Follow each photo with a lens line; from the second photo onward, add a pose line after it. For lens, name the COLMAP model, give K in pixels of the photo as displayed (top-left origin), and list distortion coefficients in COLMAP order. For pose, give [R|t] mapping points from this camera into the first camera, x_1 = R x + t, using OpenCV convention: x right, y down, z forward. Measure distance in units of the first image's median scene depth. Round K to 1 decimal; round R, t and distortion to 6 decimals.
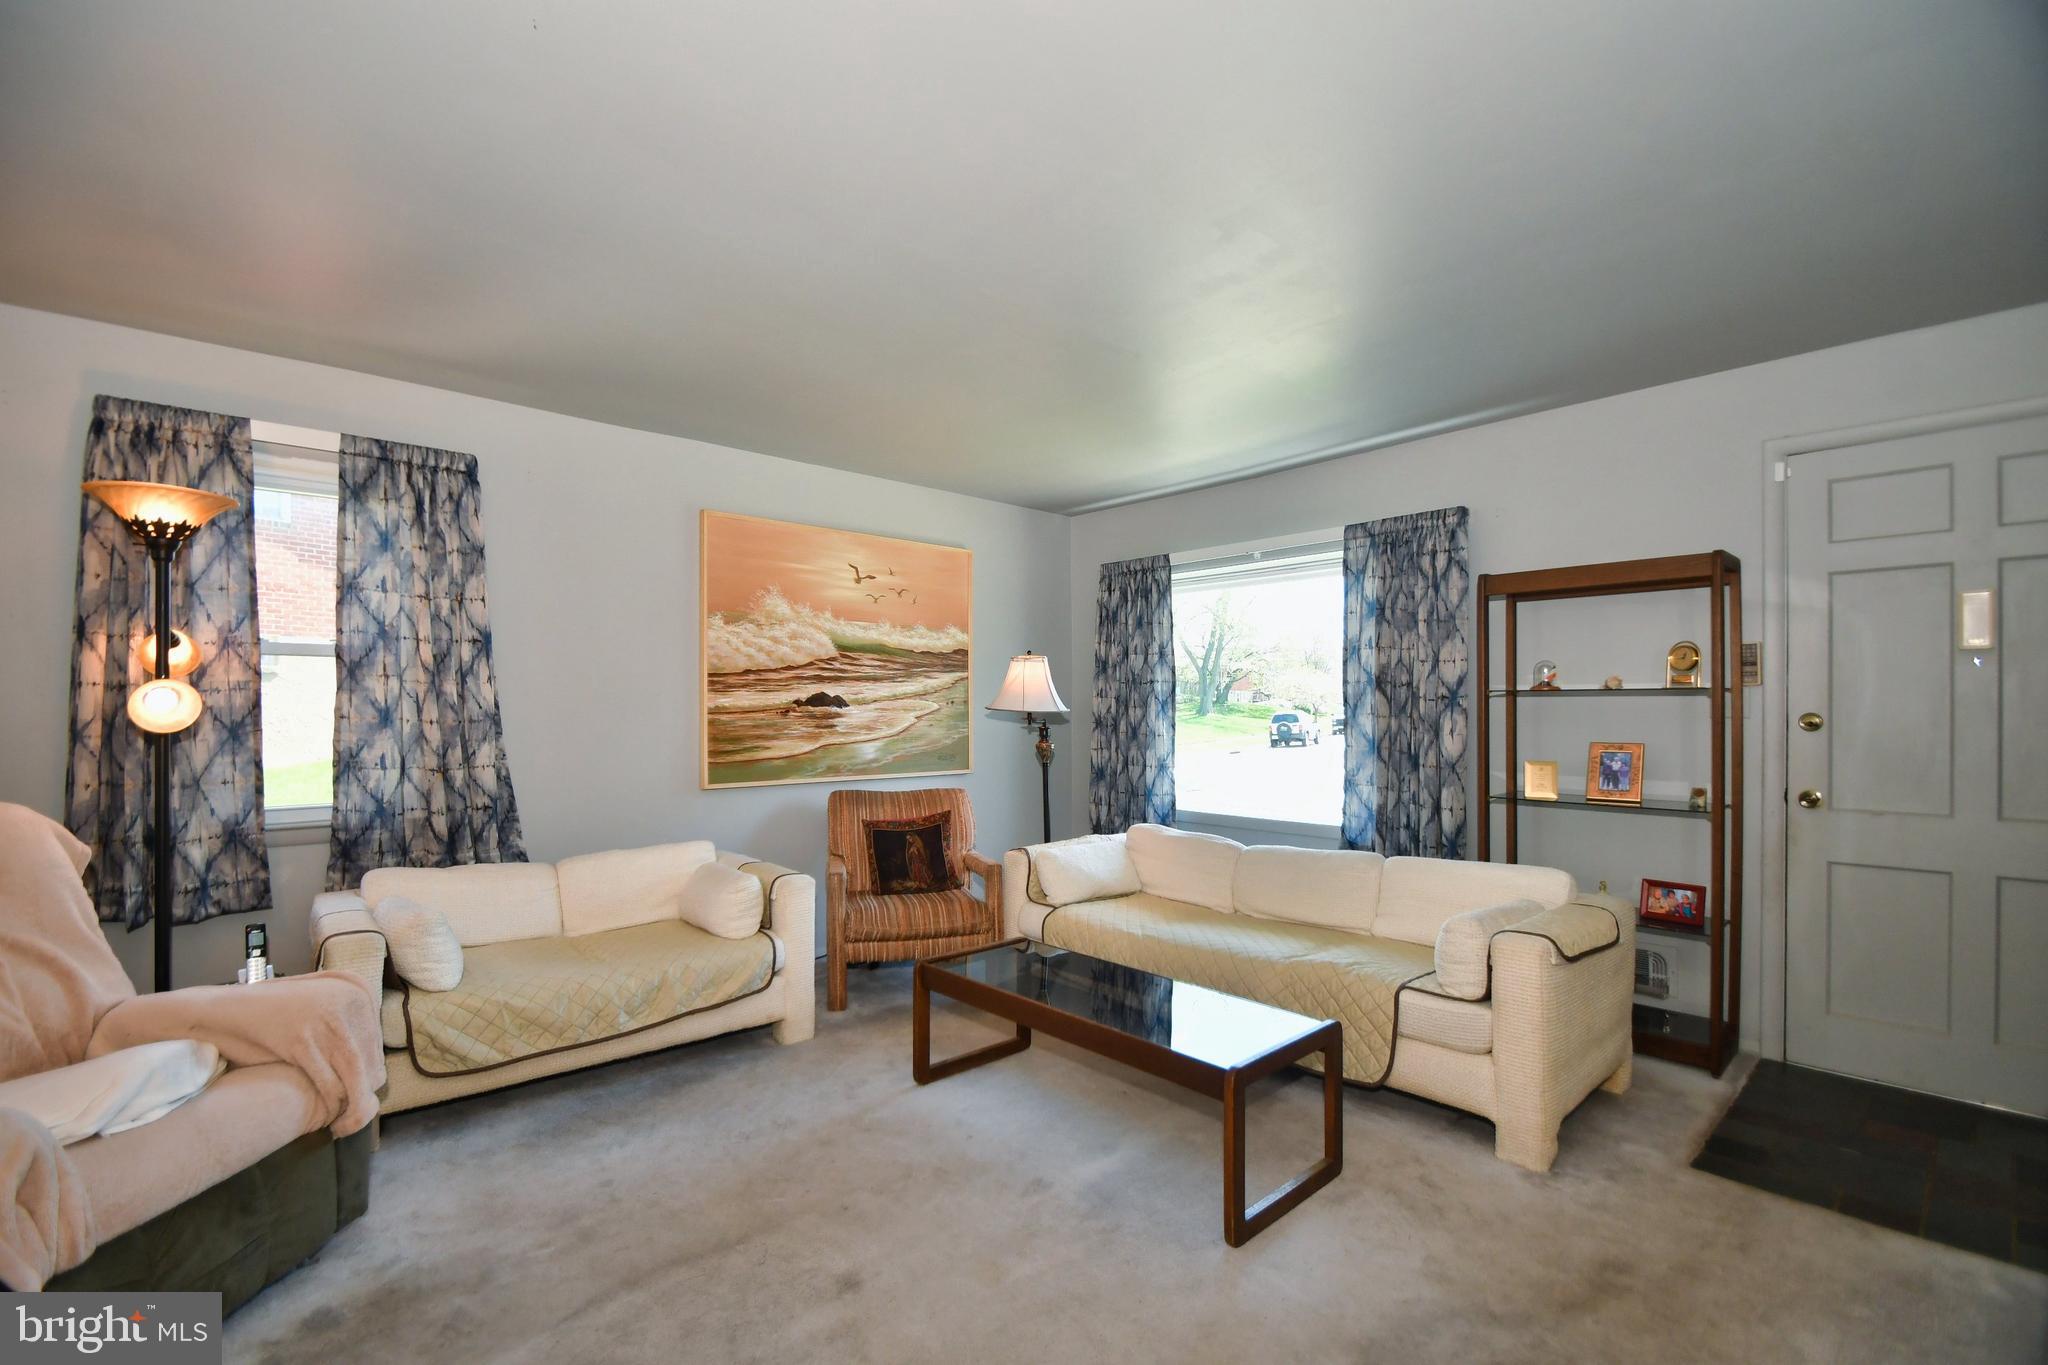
lens RADIAL K [[900.7, 0, 1003.2], [0, 900.7, 713.4], [0, 0, 1]] dist [0.021173, -0.020492]
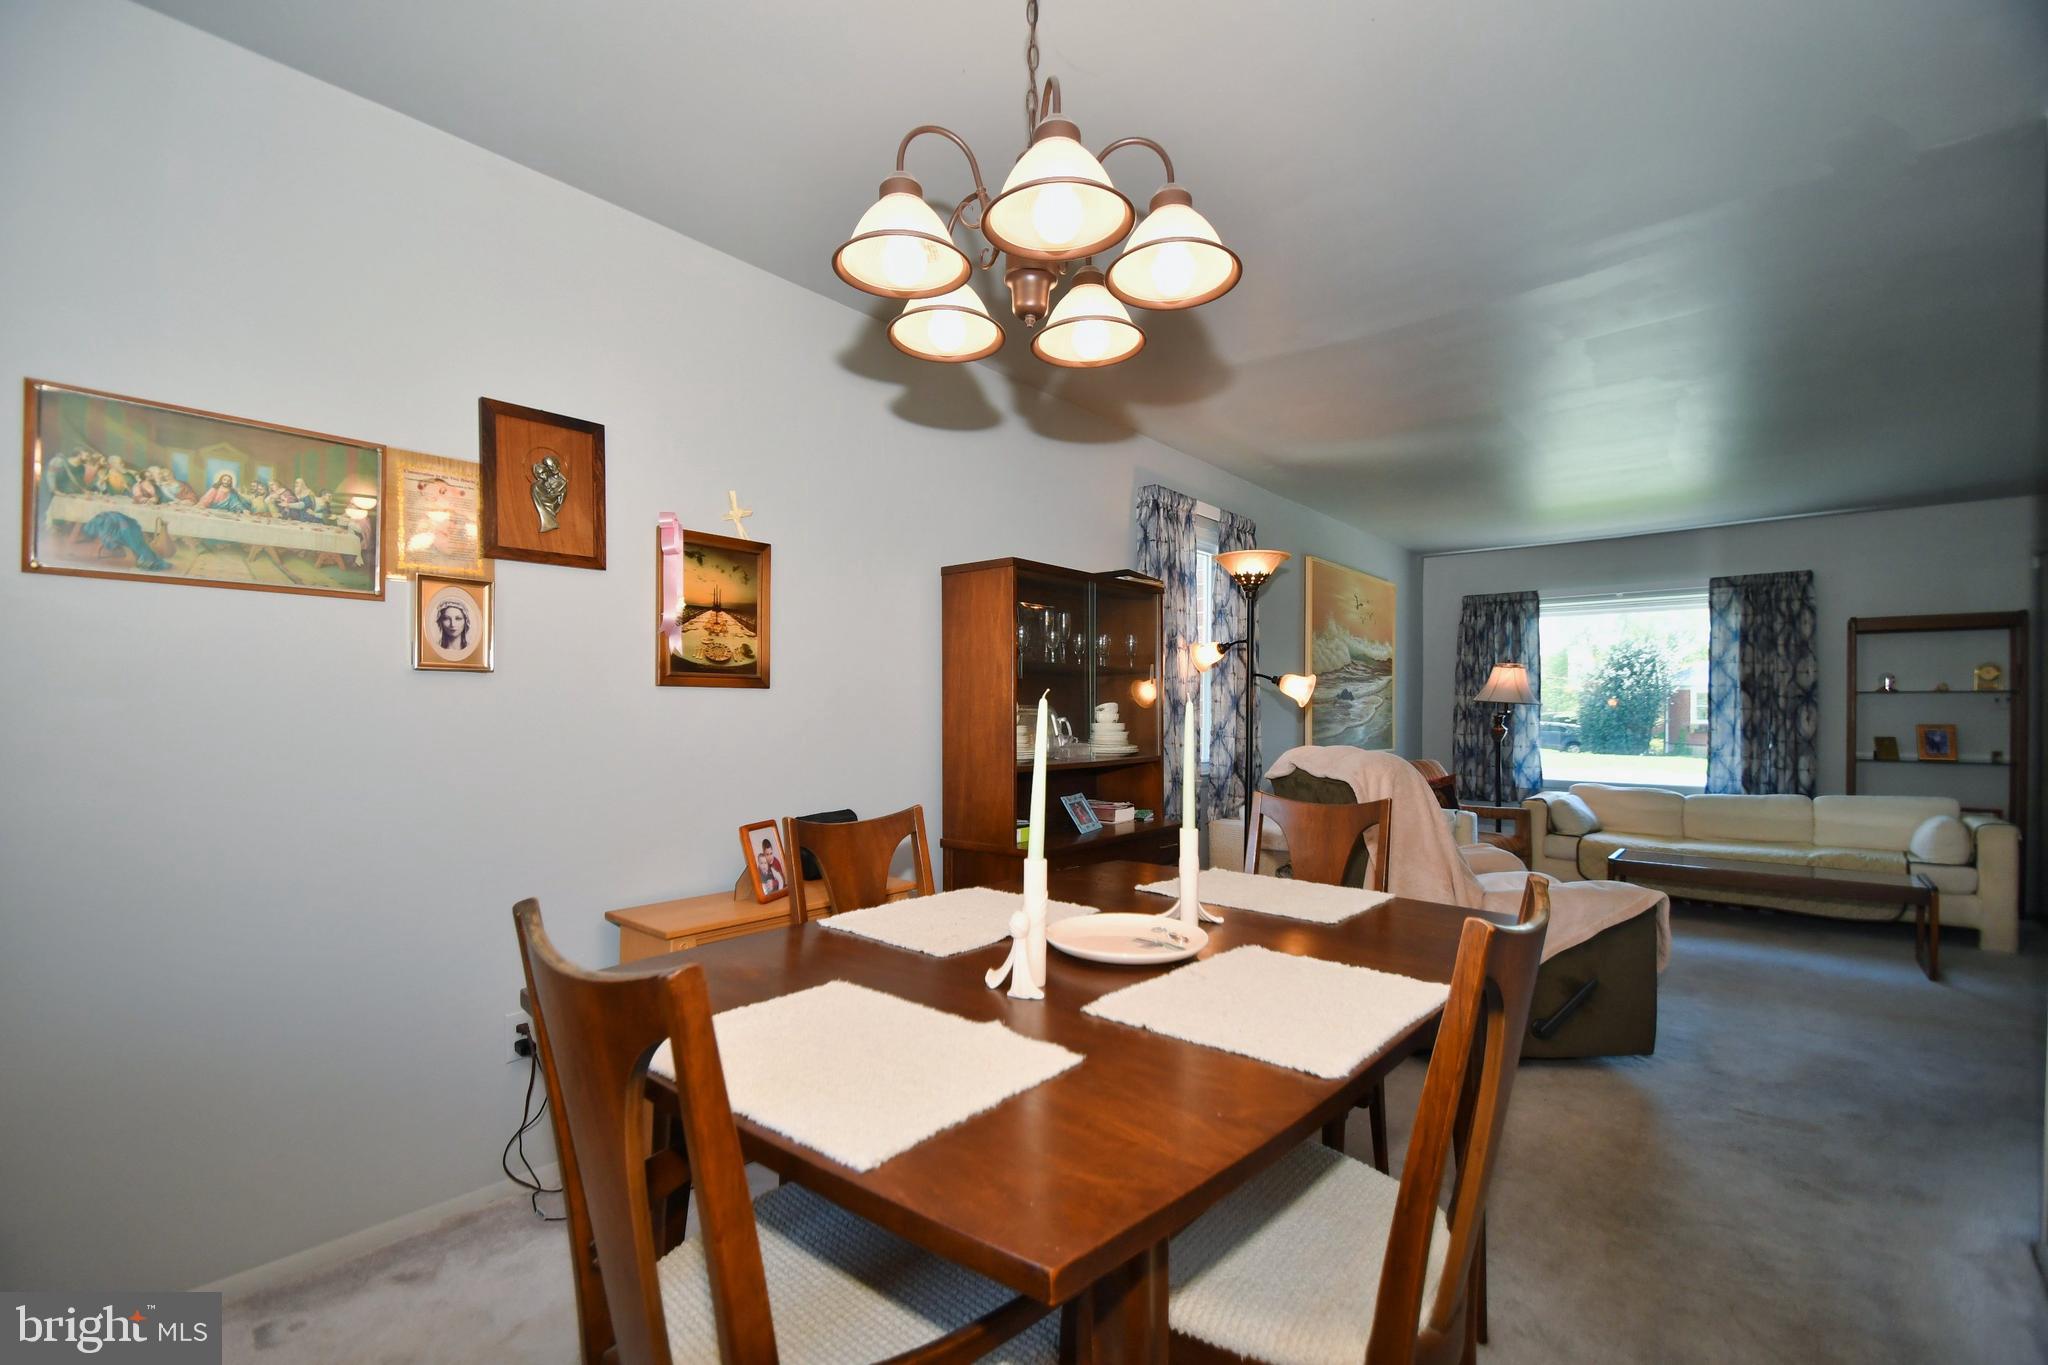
lens RADIAL K [[900.7, 0, 1003.2], [0, 900.7, 713.4], [0, 0, 1]] dist [0.021173, -0.020492]
pose [[0.991796, 0.006599, 0.127662, -0.955125], [-0.006028, 0.999970, -0.004858, 0.024590], [-0.127690, 0.004049, 0.991806, -0.305223]]
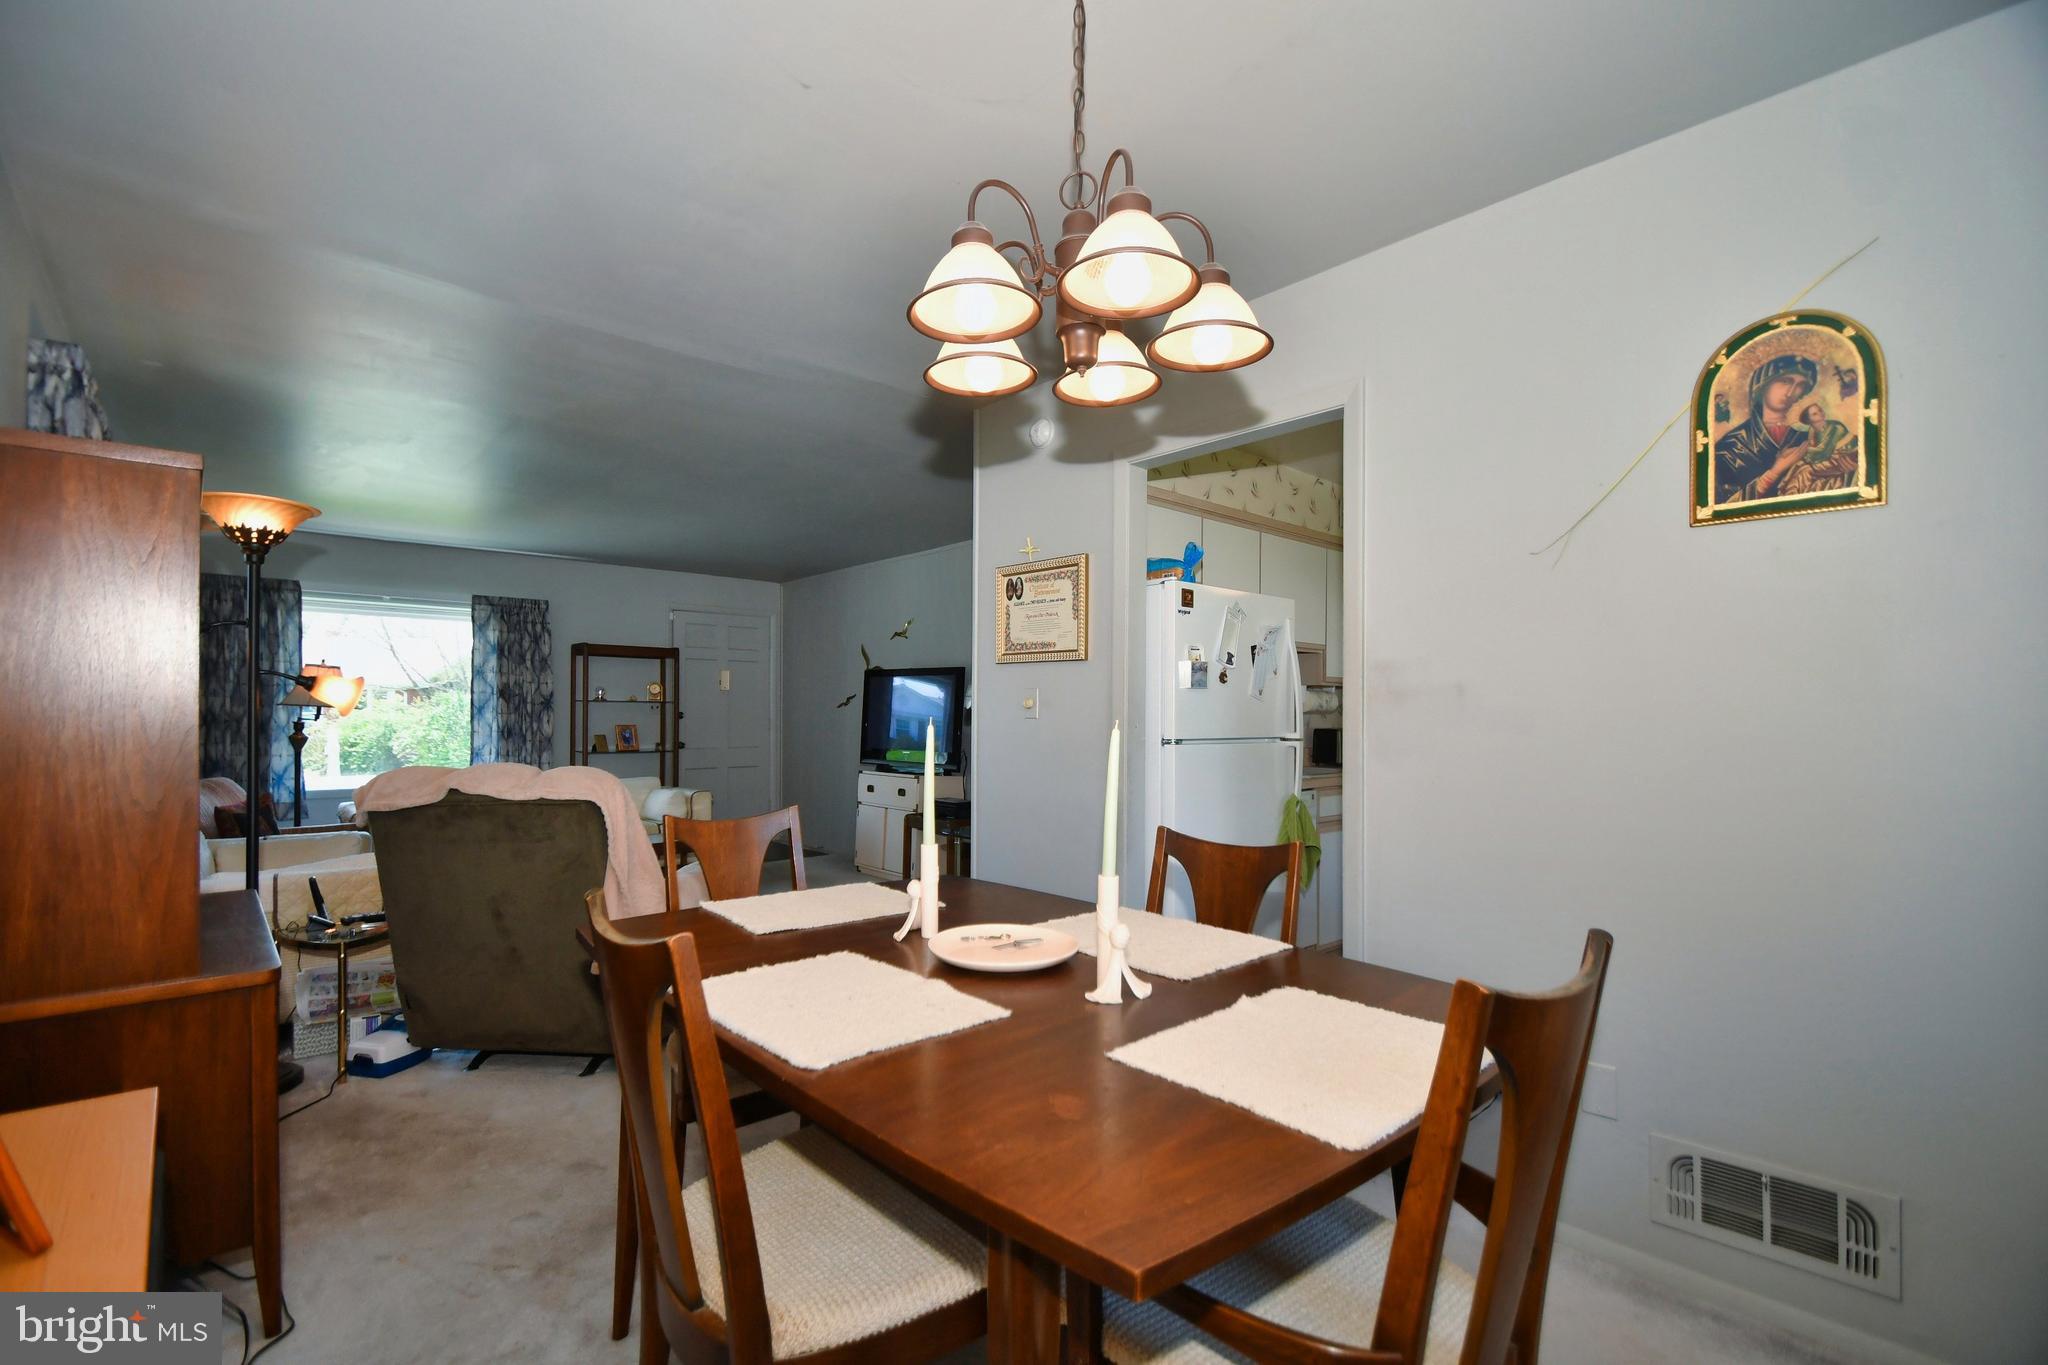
lens RADIAL K [[900.7, 0, 1003.2], [0, 900.7, 713.4], [0, 0, 1]] dist [0.021173, -0.020492]
pose [[0.008972, 0.004731, 0.999949, -1.247171], [0.003676, 0.999982, -0.004764, 0.014654], [-0.999953, 0.003719, 0.008954, 0.045505]]
